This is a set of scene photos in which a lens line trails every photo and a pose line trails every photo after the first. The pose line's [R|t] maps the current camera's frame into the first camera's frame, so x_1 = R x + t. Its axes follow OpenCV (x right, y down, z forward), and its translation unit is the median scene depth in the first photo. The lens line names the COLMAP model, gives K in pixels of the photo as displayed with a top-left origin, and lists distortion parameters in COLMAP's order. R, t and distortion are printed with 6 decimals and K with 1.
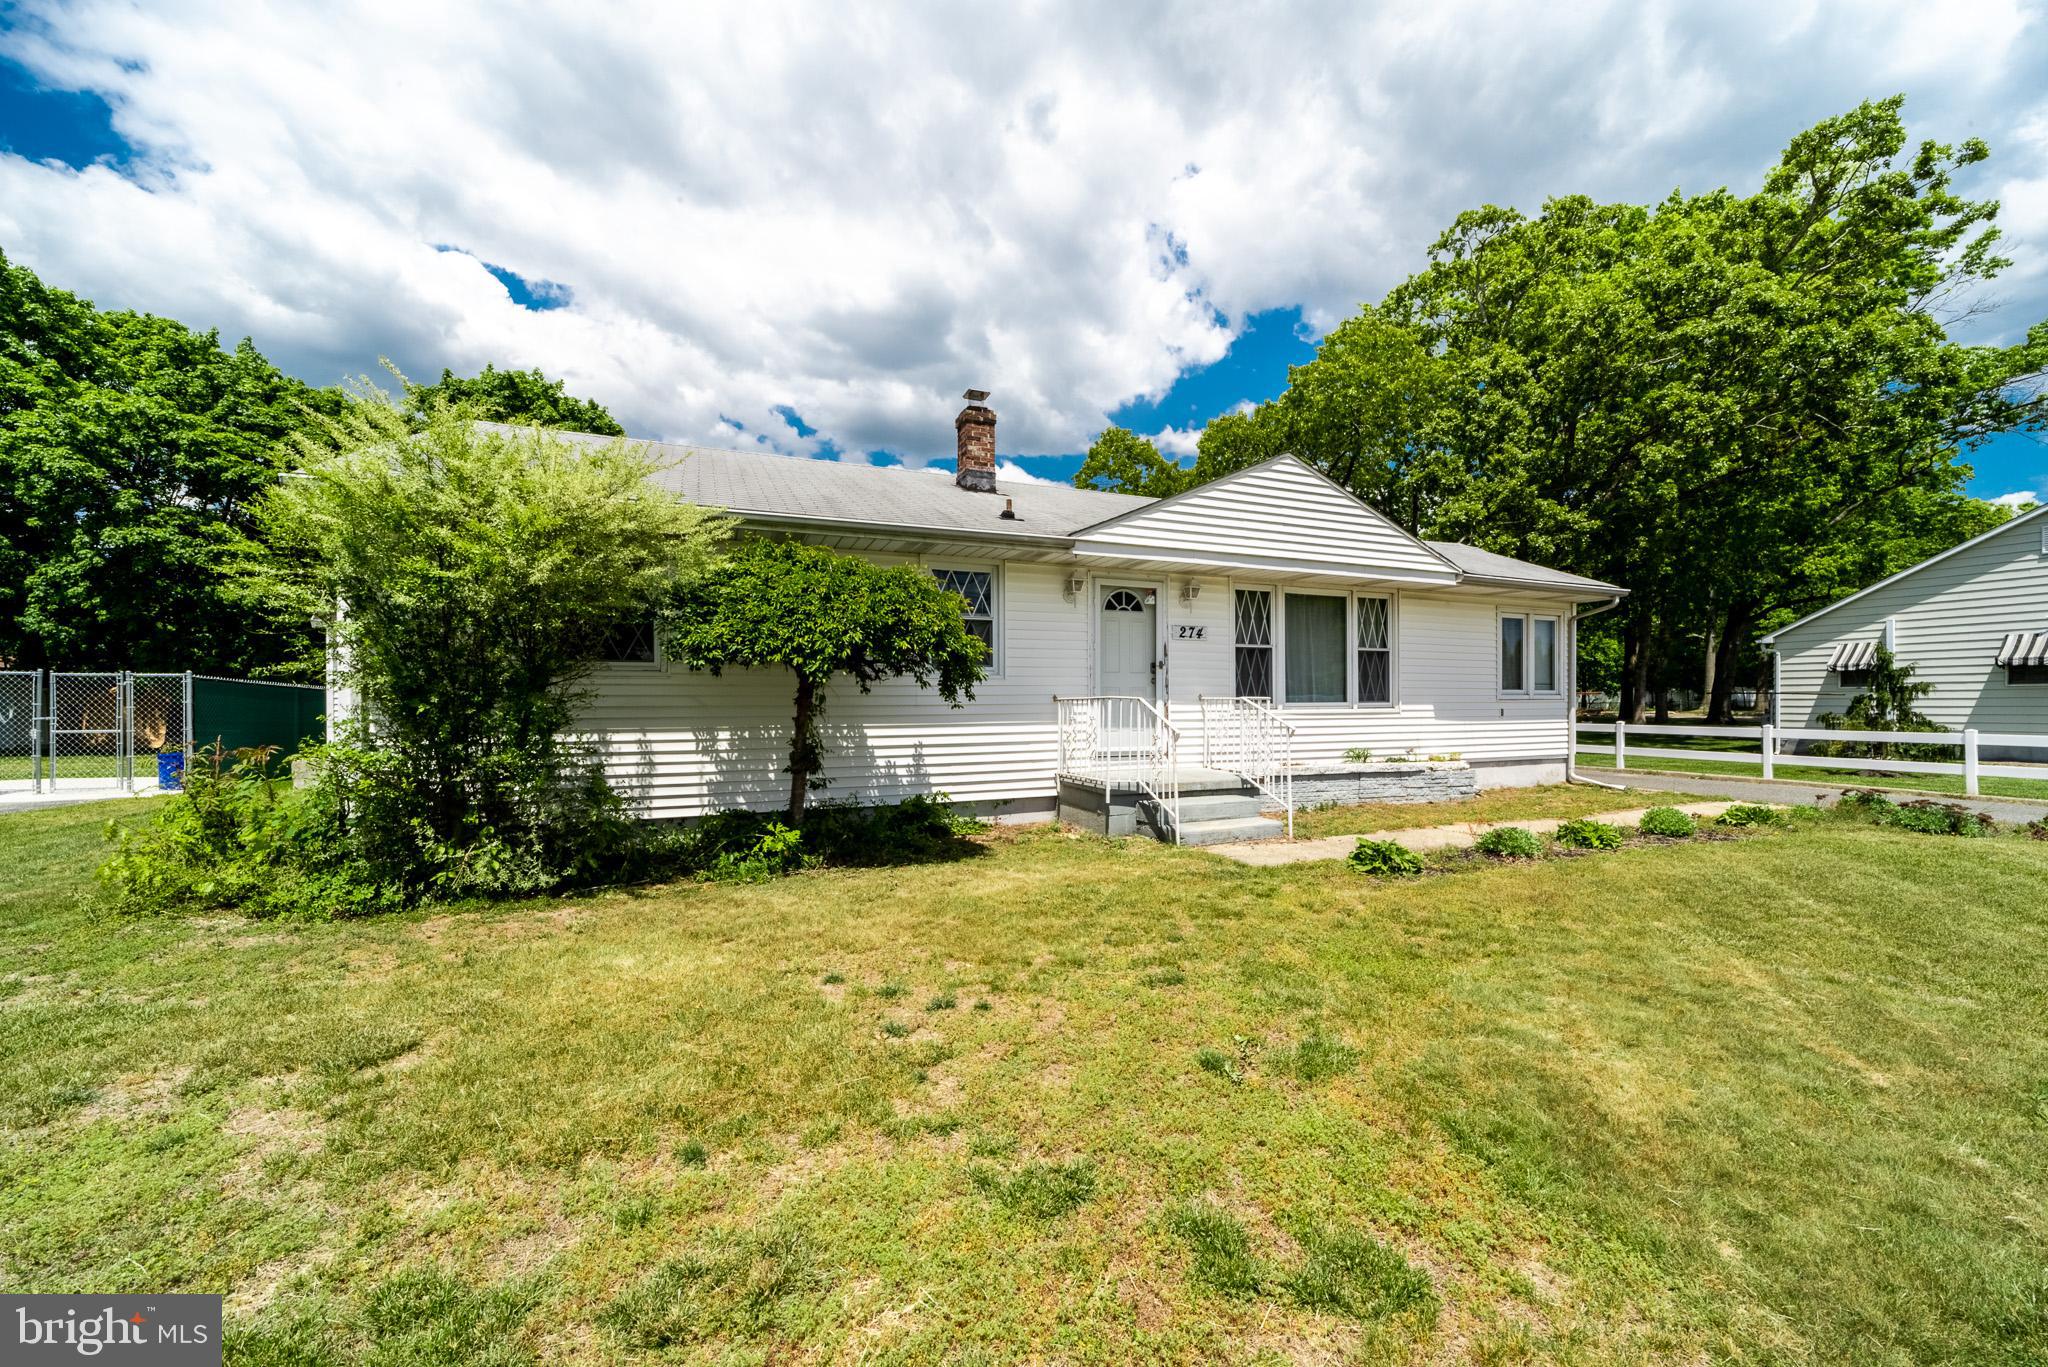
lens RADIAL K [[795.2, 0, 1021.8], [0, 795.2, 687.4], [0, 0, 1]] dist [-0.010354, 0.001199]
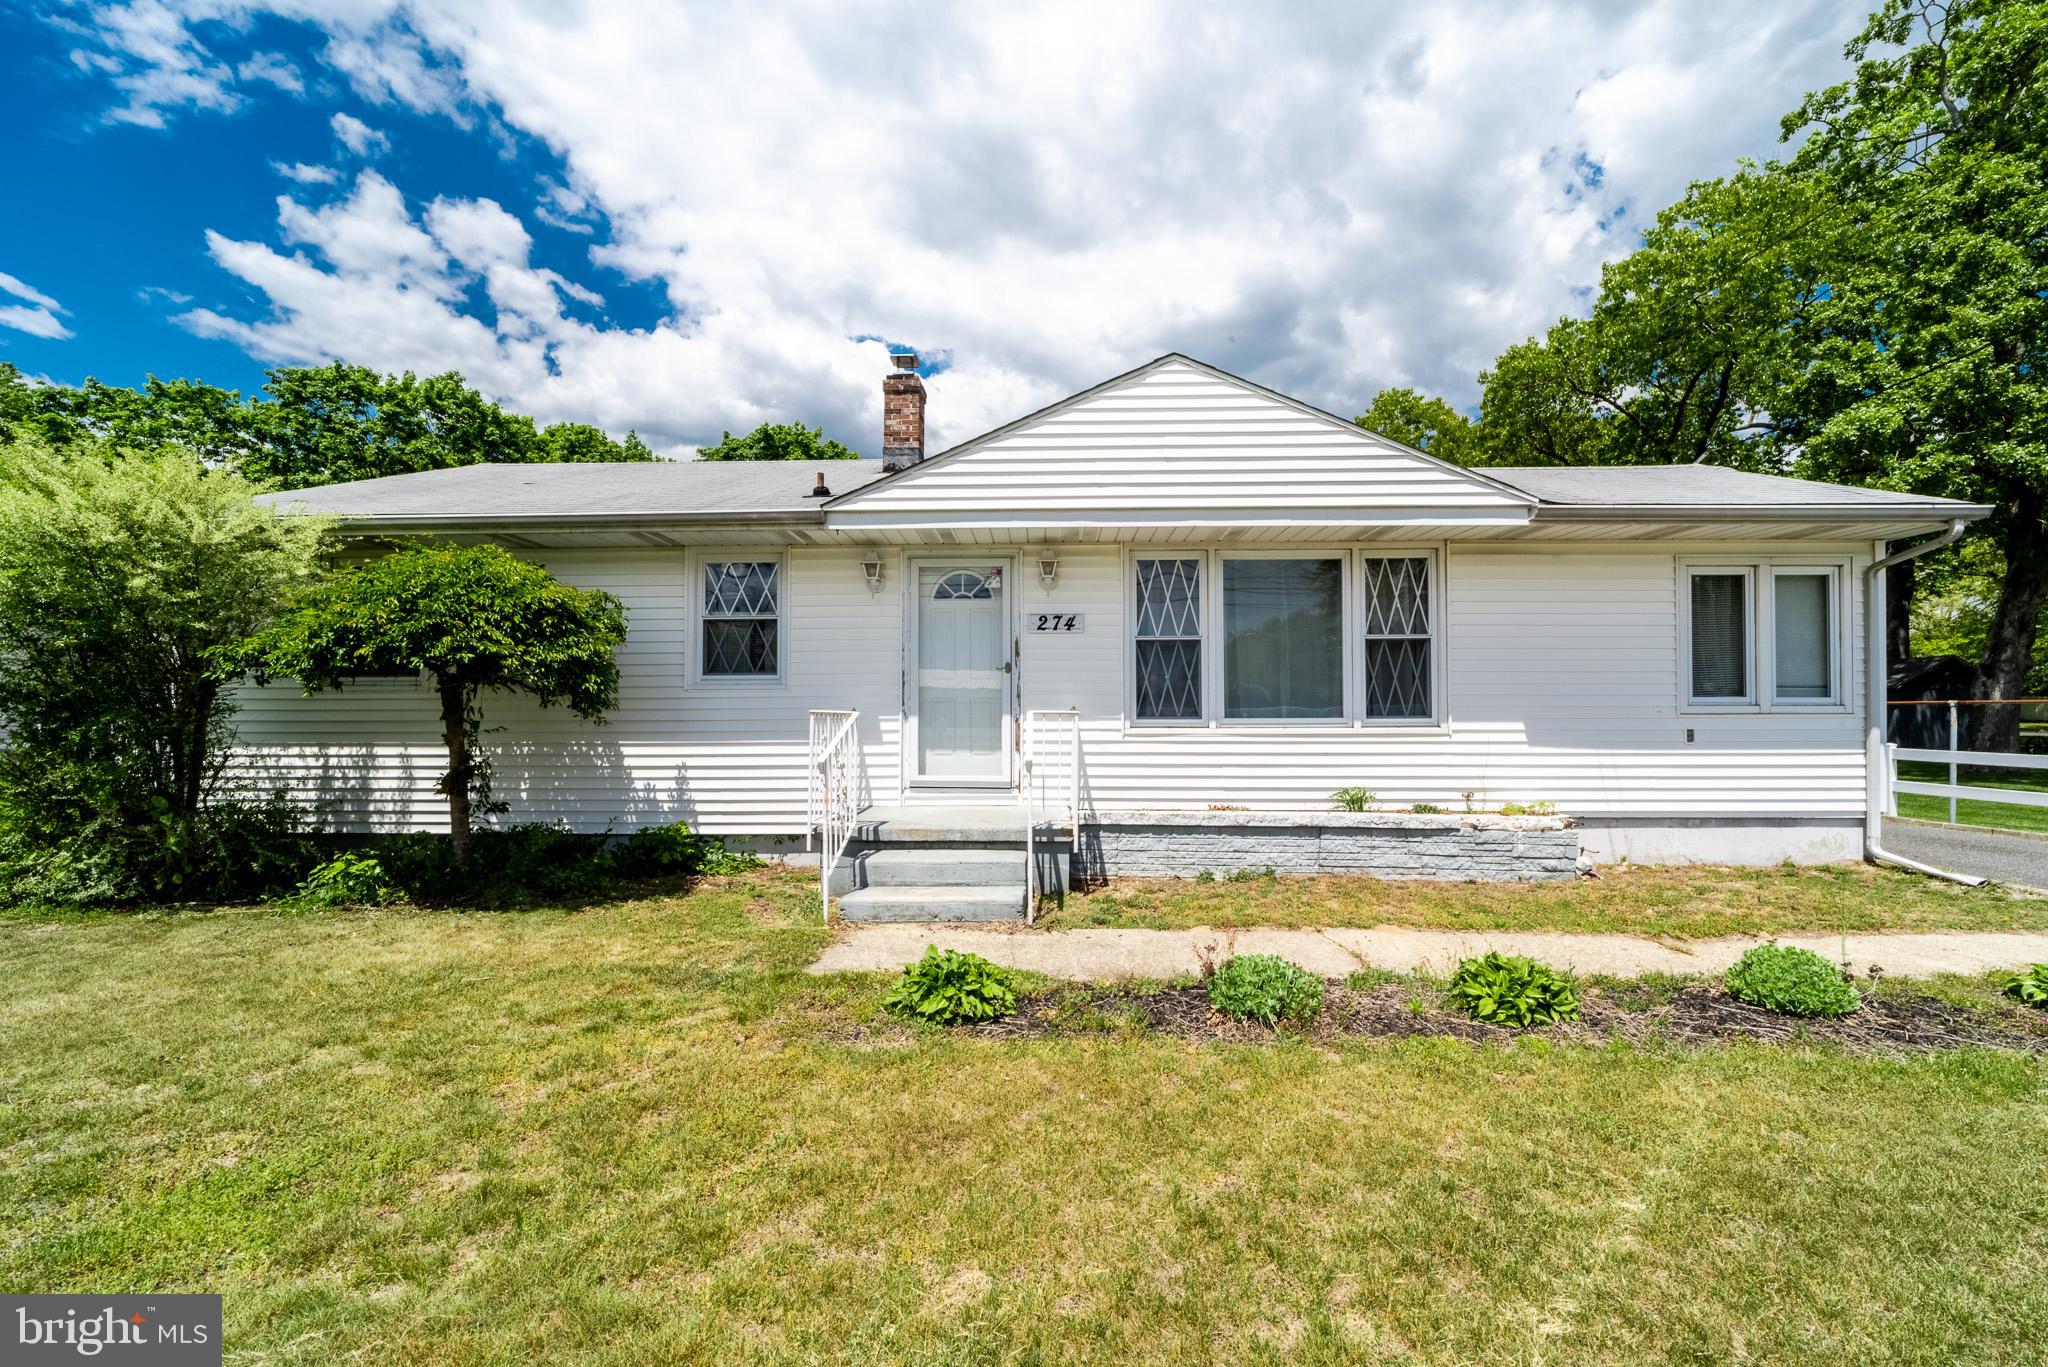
lens RADIAL K [[795.2, 0, 1032.7], [0, 795.2, 690.7], [0, 0, 1]] dist [-0.010354, 0.001199]
pose [[0.908421, -0.010704, -0.417919, 0.409564], [0.006634, 0.999915, -0.011188, 0.001617], [0.418003, 0.007391, 0.908415, 0.263834]]
